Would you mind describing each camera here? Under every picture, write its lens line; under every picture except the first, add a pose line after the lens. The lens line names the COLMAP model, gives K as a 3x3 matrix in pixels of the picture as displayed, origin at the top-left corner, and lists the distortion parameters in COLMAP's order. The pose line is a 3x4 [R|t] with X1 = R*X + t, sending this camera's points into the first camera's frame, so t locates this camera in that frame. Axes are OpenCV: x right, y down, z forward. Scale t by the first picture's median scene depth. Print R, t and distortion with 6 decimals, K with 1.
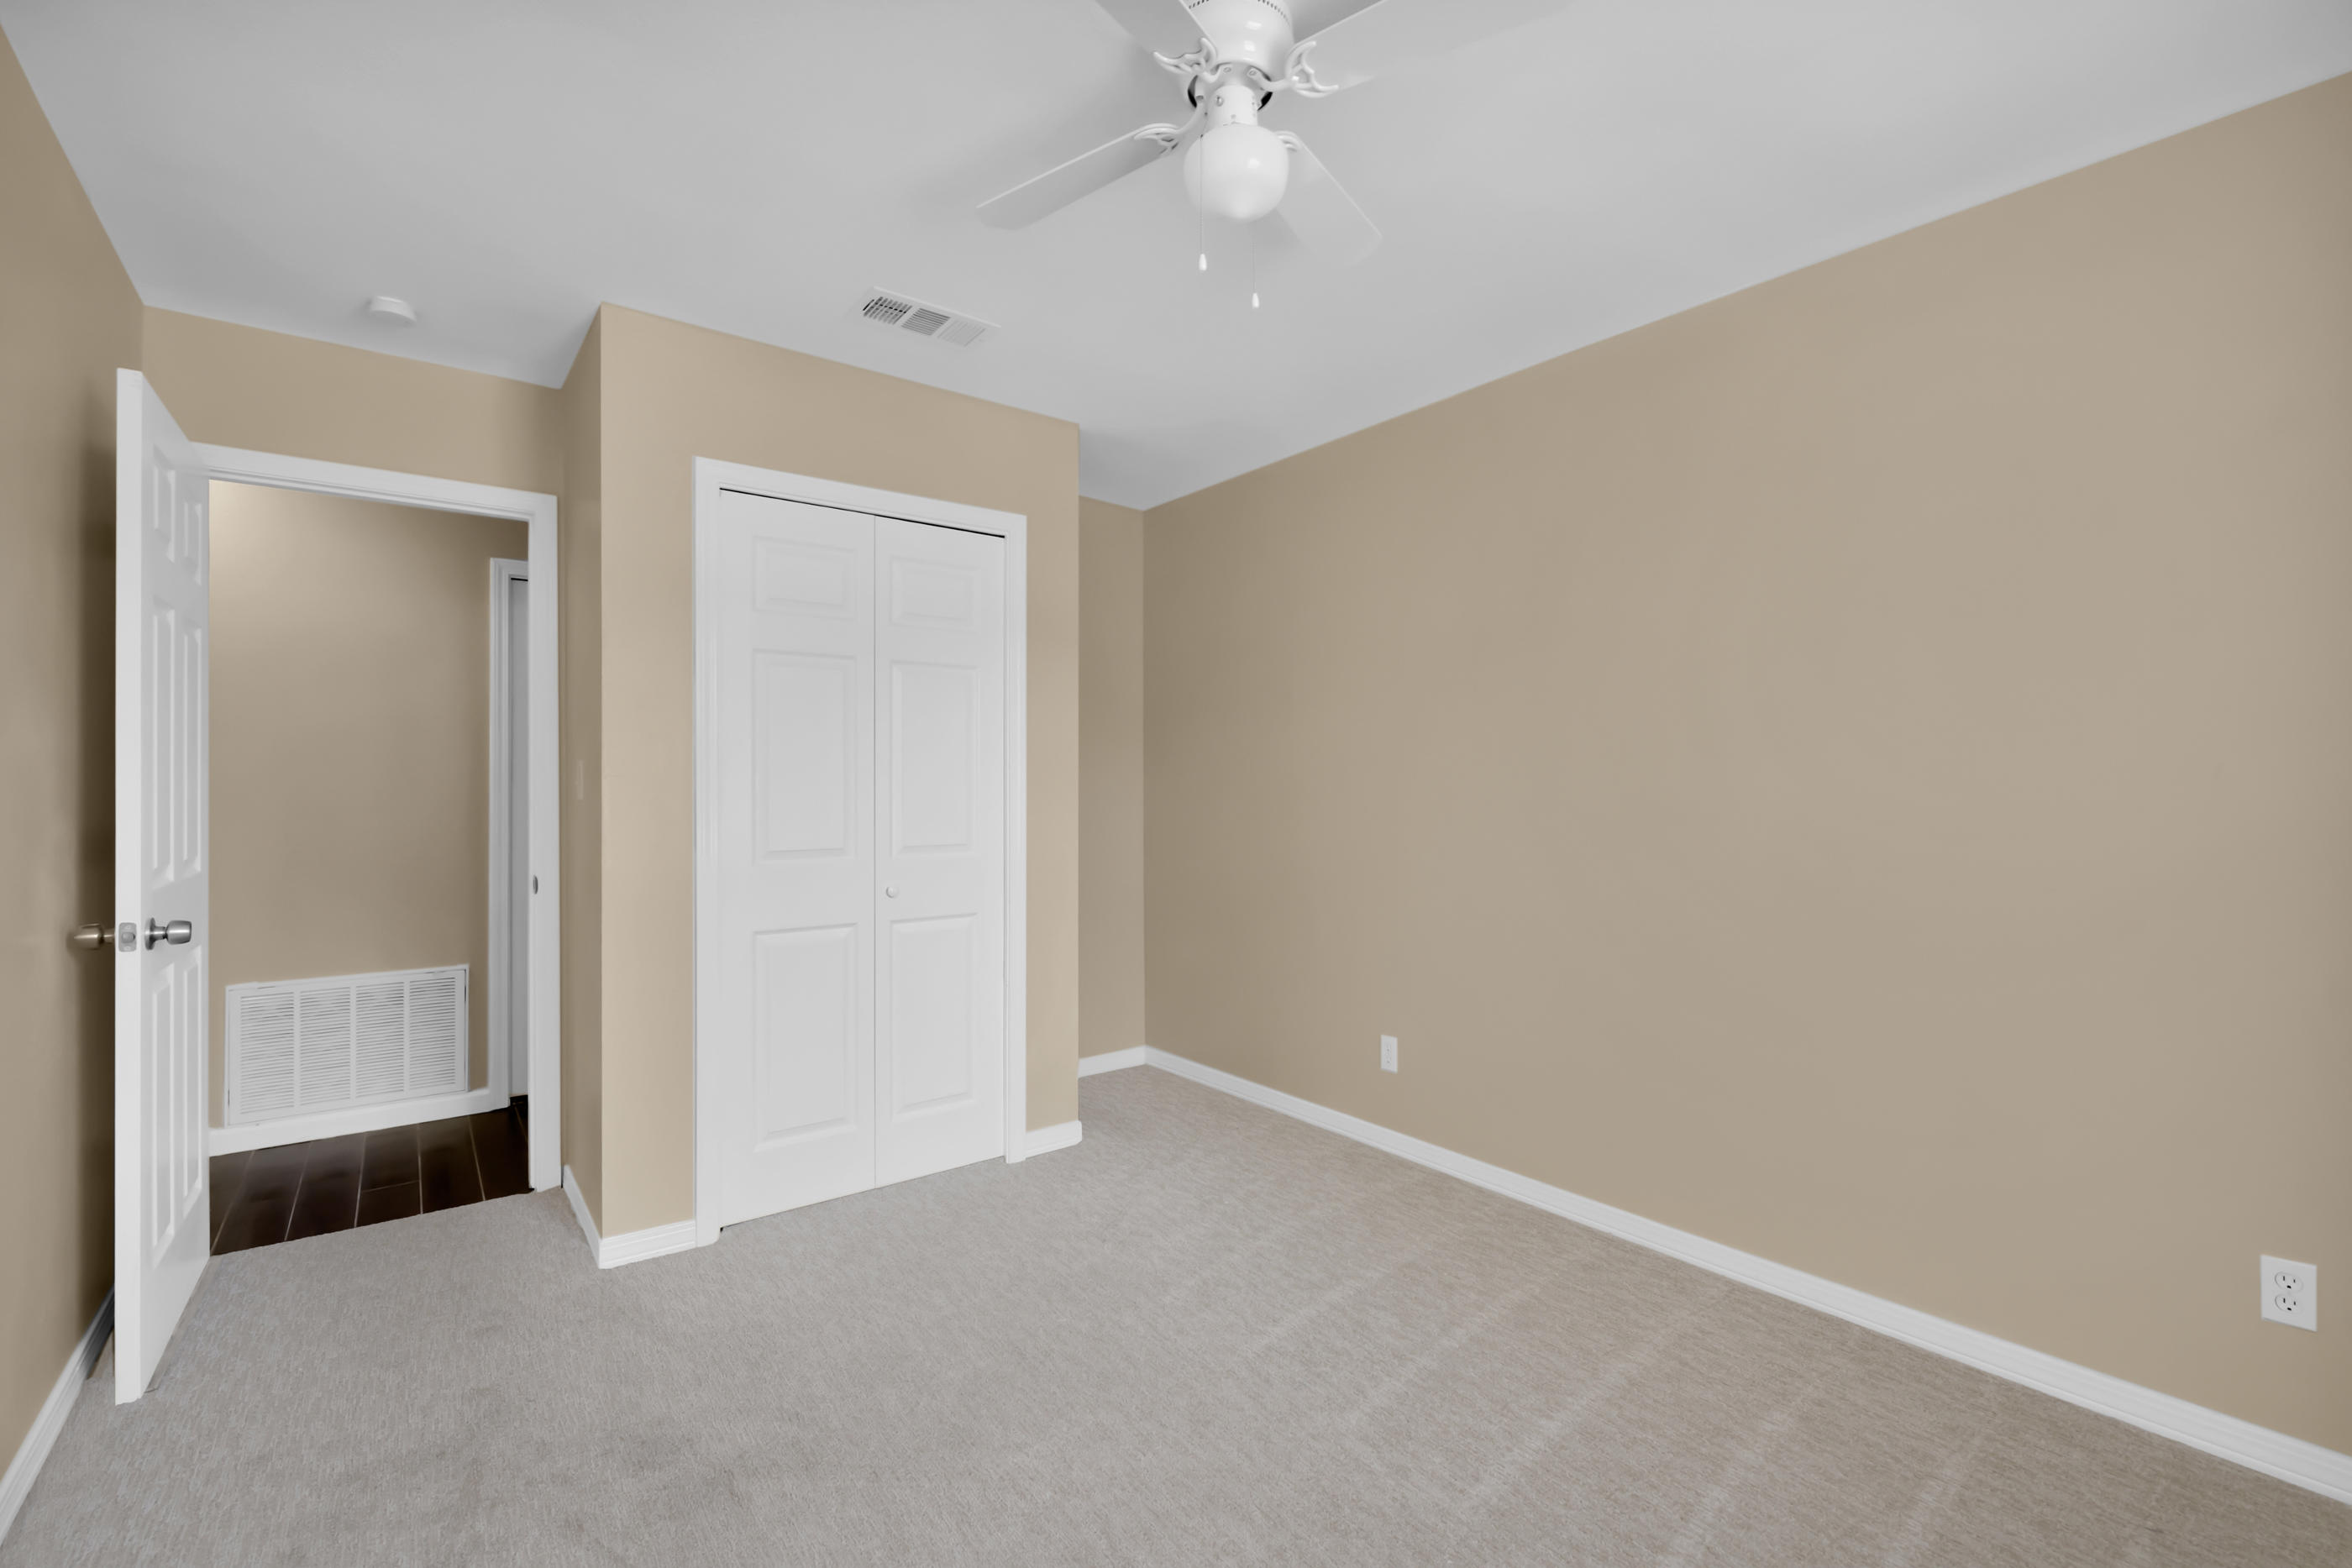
lens RADIAL K [[995.5, 0, 1176.0], [0, 995.5, 784.0], [0, 0, 1]] dist [-0.000073, -0.005865]
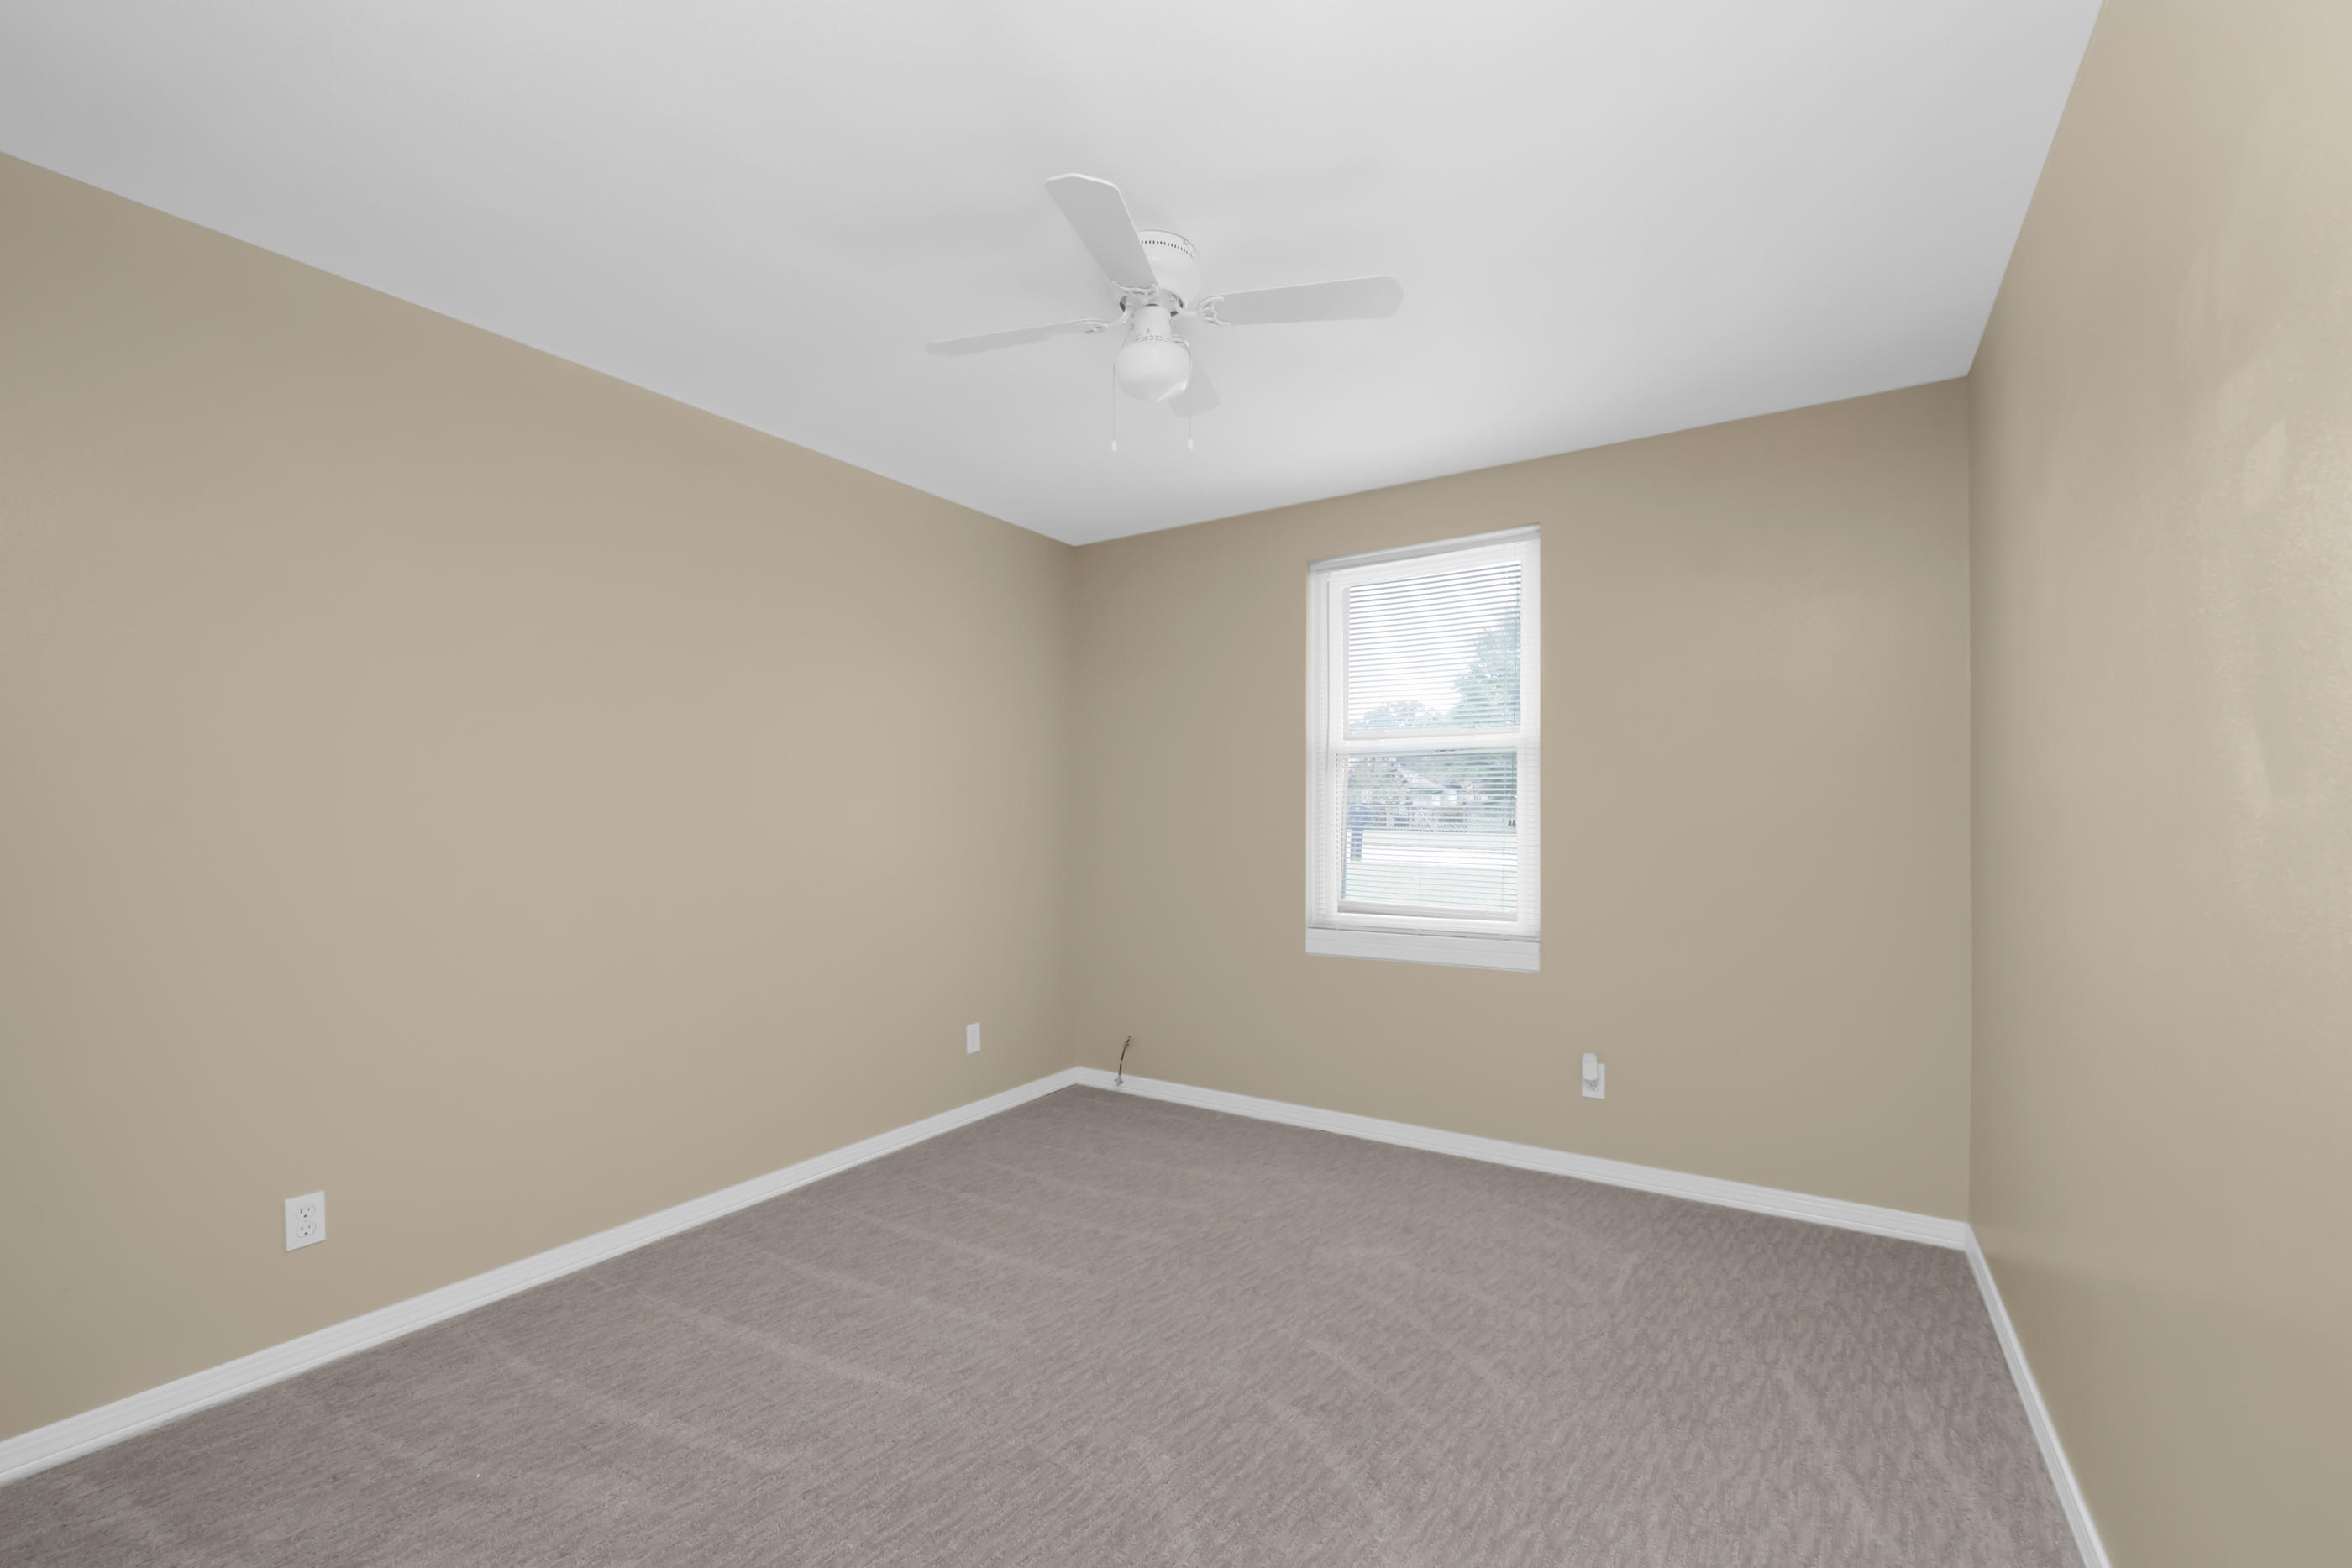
lens RADIAL K [[965.8, 0, 1182.4], [0, 965.8, 780.3], [0, 0, 1]] dist [0.000520, -0.004158]
pose [[-0.354436, 0.025750, 0.934726, -0.805239], [-0.021730, 0.999124, -0.035763, -0.011819], [-0.934828, -0.032987, -0.353566, 0.943717]]
